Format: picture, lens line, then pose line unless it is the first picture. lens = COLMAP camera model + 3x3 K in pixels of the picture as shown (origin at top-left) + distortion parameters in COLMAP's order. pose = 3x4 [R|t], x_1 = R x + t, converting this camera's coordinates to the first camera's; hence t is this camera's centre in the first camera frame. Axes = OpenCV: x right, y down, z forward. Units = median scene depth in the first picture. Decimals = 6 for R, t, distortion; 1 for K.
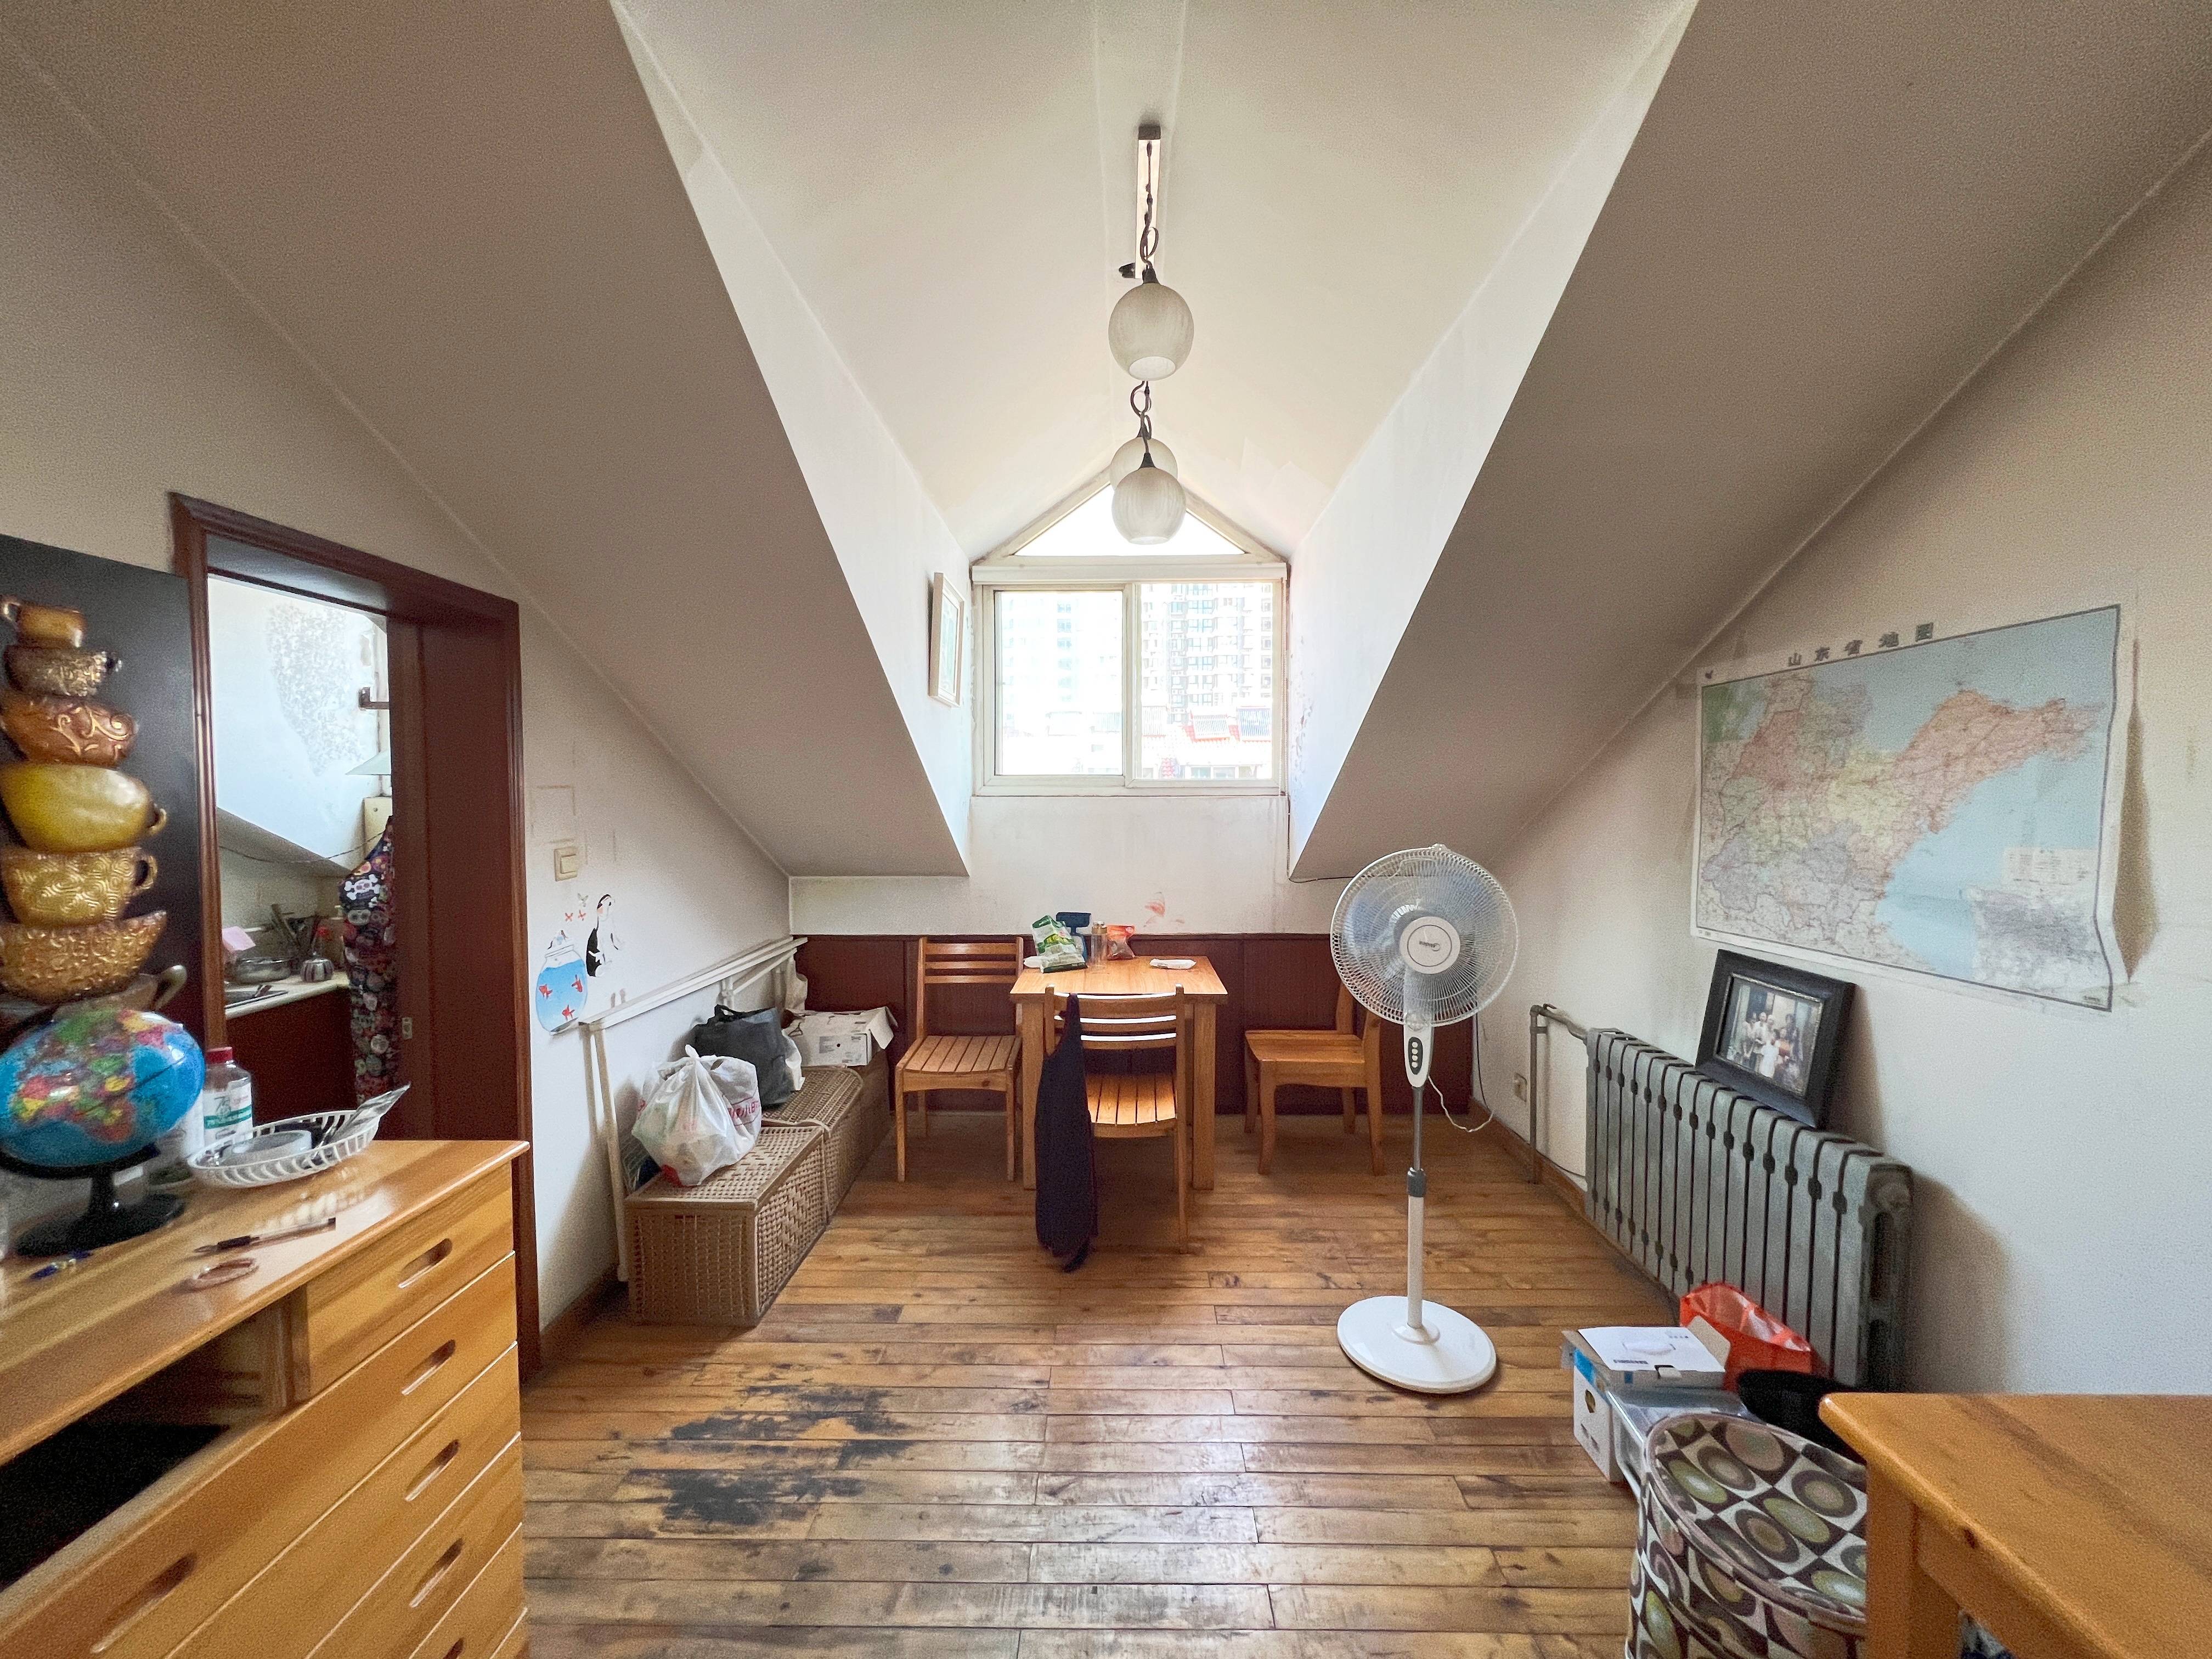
lens RADIAL K [[883.2, 0, 1105.5], [0, 883.2, 825.1], [0, 0, 1]] dist [0.000094, 0.000189]
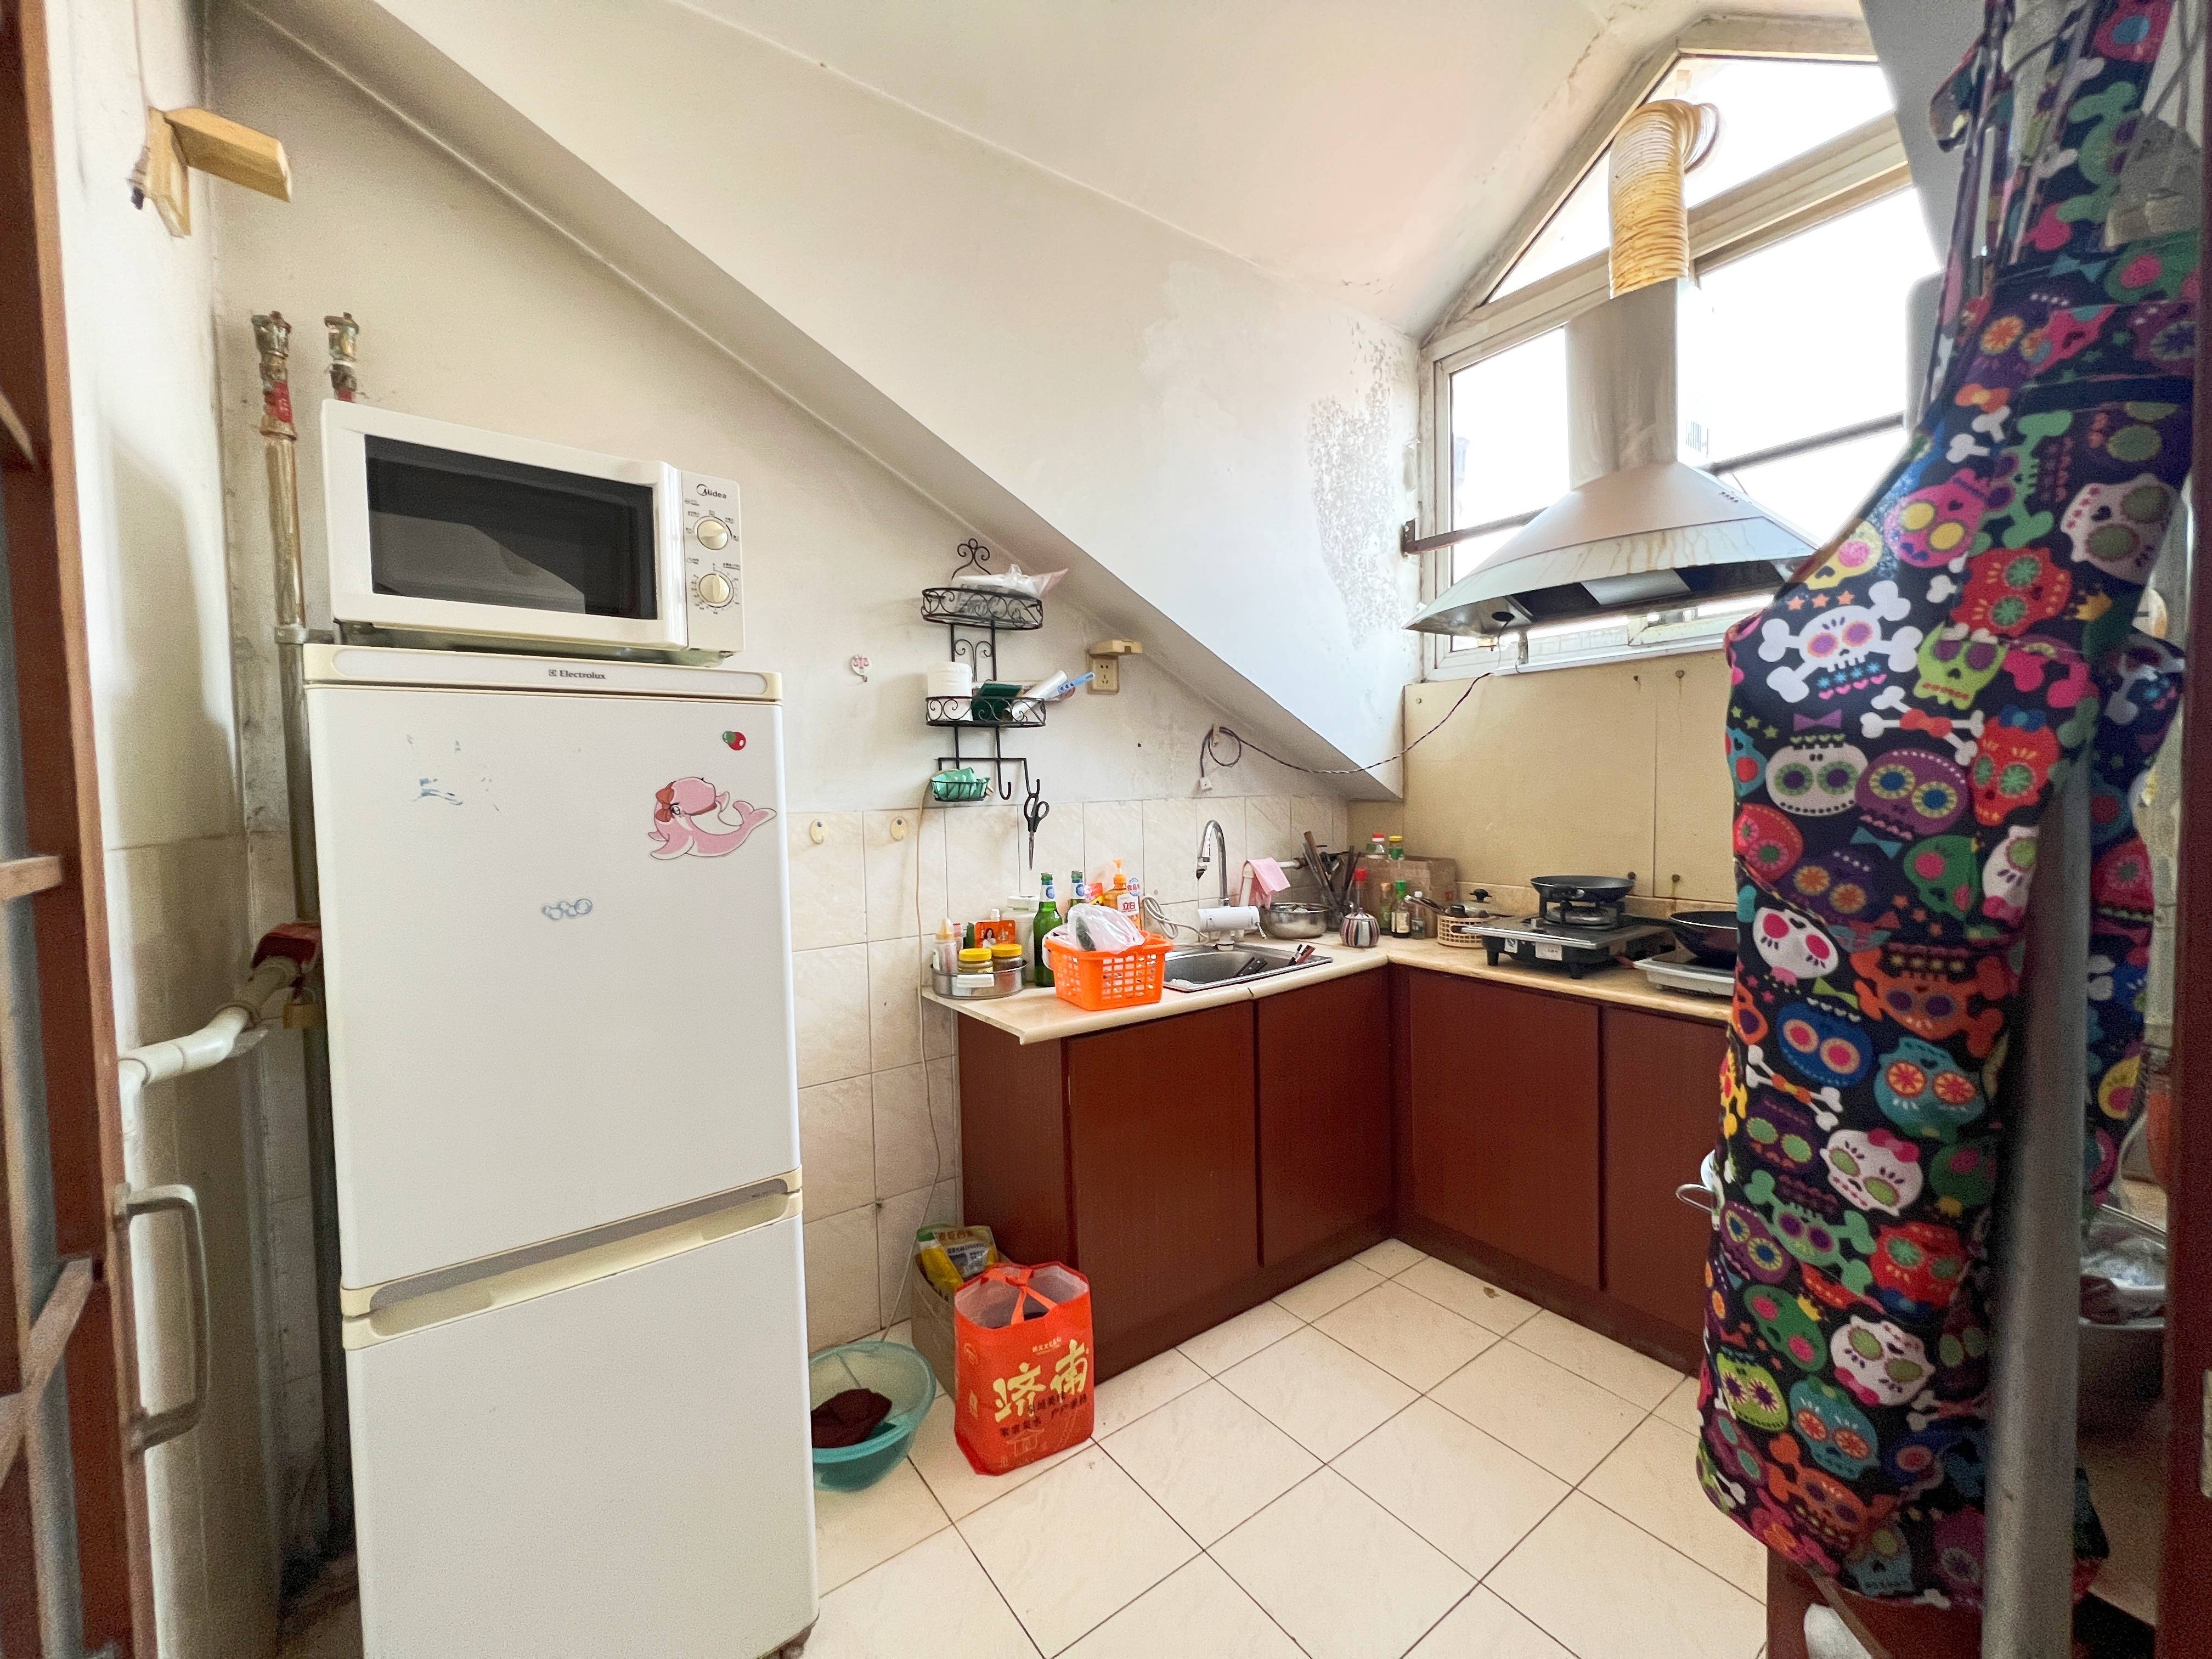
lens RADIAL K [[883.2, 0, 1105.5], [0, 883.2, 825.1], [0, 0, 1]] dist [0.000094, 0.000189]
pose [[0.602126, 0.023694, -0.798049, -0.476758], [-0.004790, 0.999649, 0.026066, 0.068089], [0.798387, -0.011872, 0.602028, 0.444454]]
